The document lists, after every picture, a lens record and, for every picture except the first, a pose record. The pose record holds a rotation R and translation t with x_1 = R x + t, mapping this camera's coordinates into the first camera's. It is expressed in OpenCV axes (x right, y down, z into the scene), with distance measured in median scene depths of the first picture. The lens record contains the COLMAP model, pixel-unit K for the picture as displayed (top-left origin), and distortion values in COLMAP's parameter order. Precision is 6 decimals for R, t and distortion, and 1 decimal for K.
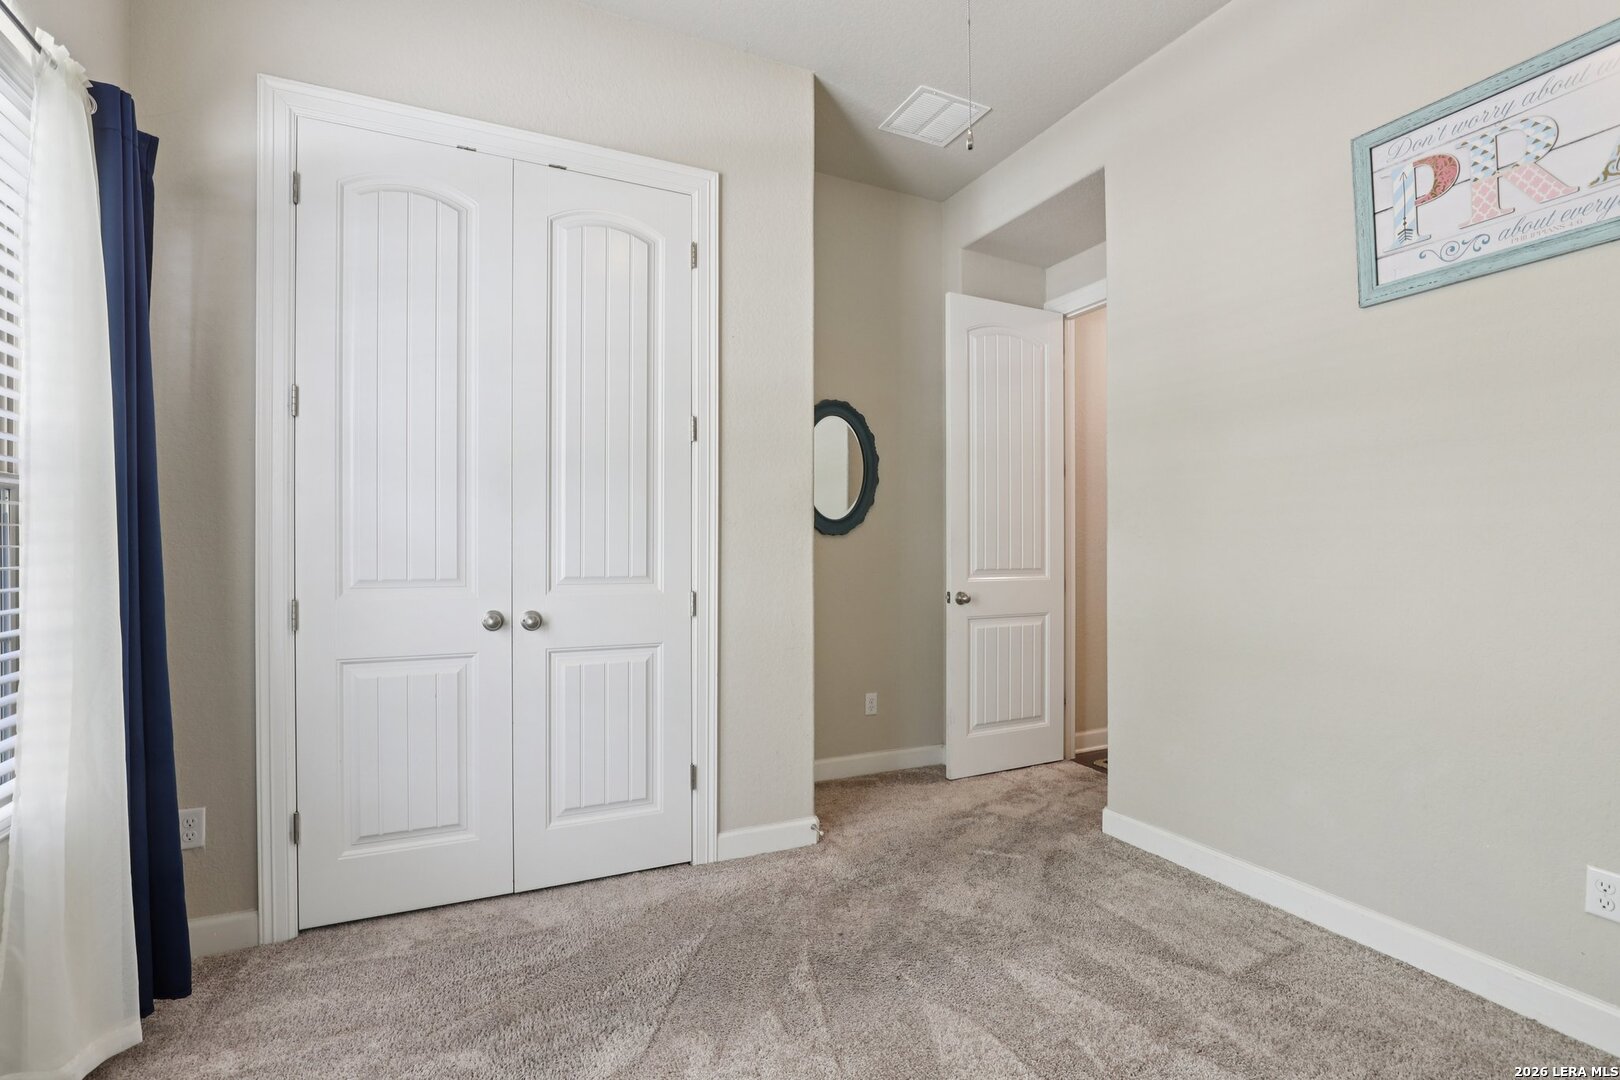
lens RADIAL K [[744.9, 0, 840.1], [0, 744.9, 551.5], [0, 0, 1]] dist [-0.029776, 0.004004]
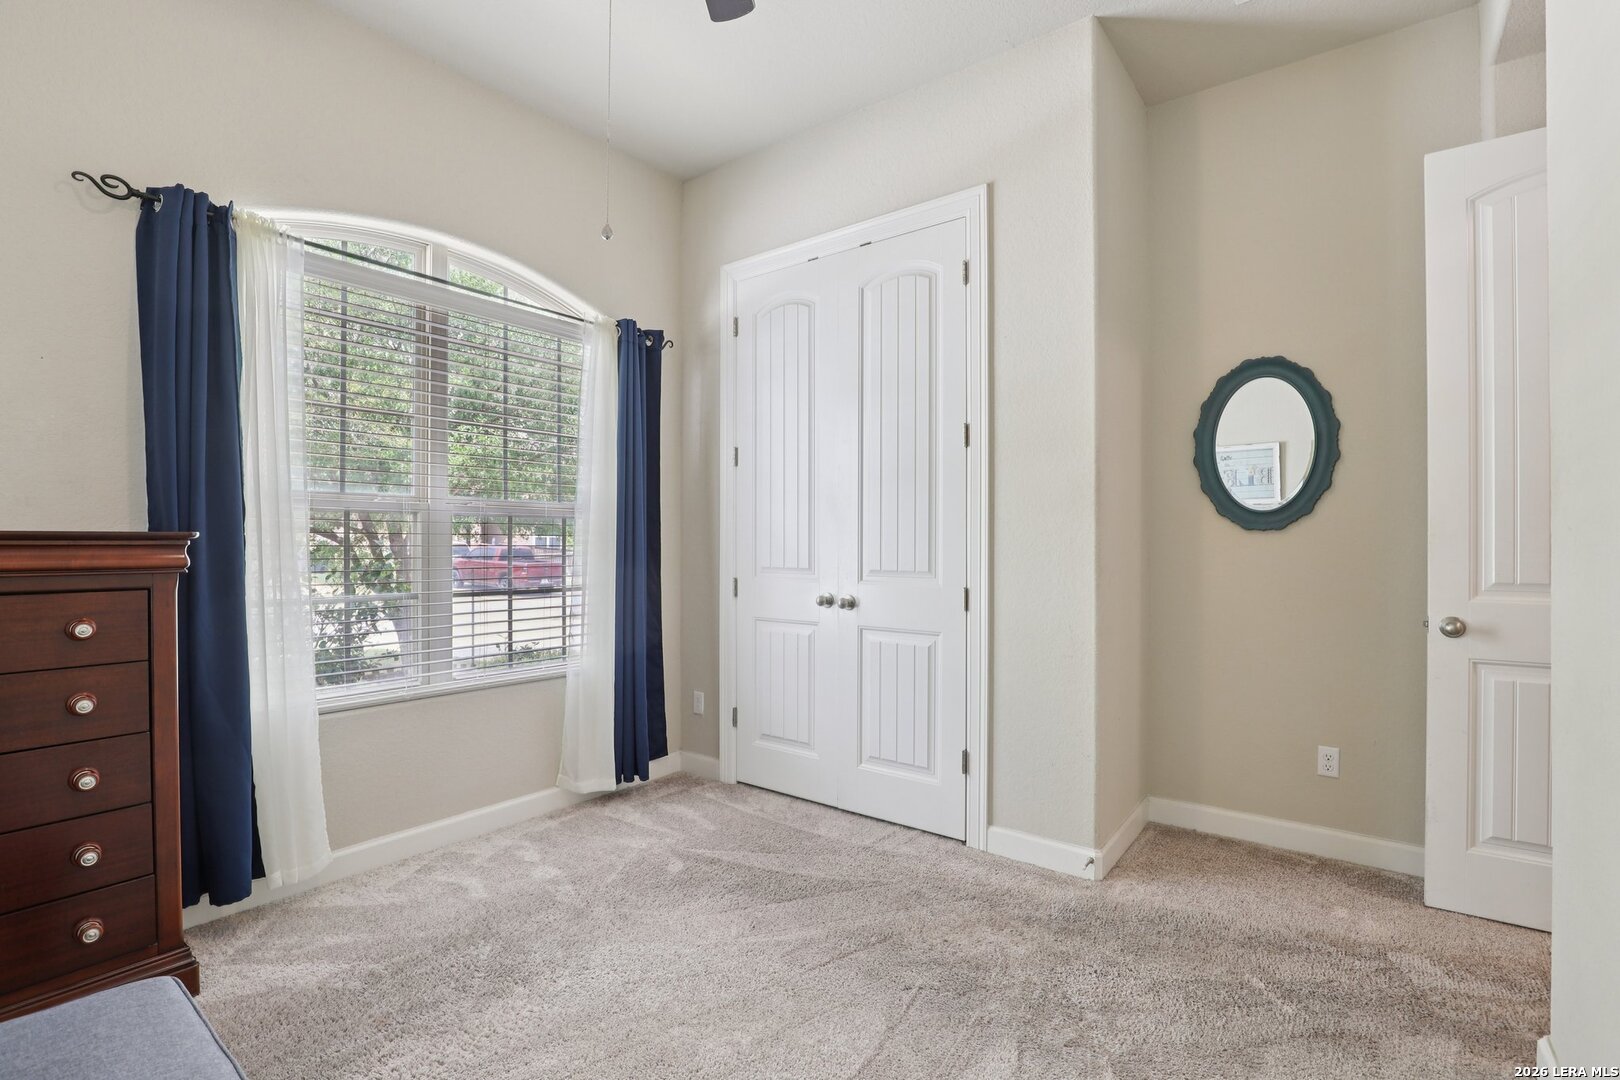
lens RADIAL K [[744.9, 0, 815.3], [0, 744.9, 538.7], [0, 0, 1]] dist [-0.029776, 0.004004]
pose [[0.453031, -0.001672, -0.891493, 0.663341], [-0.004566, 0.999981, -0.004196, -0.011836], [0.891483, 0.005971, 0.453014, 0.326578]]
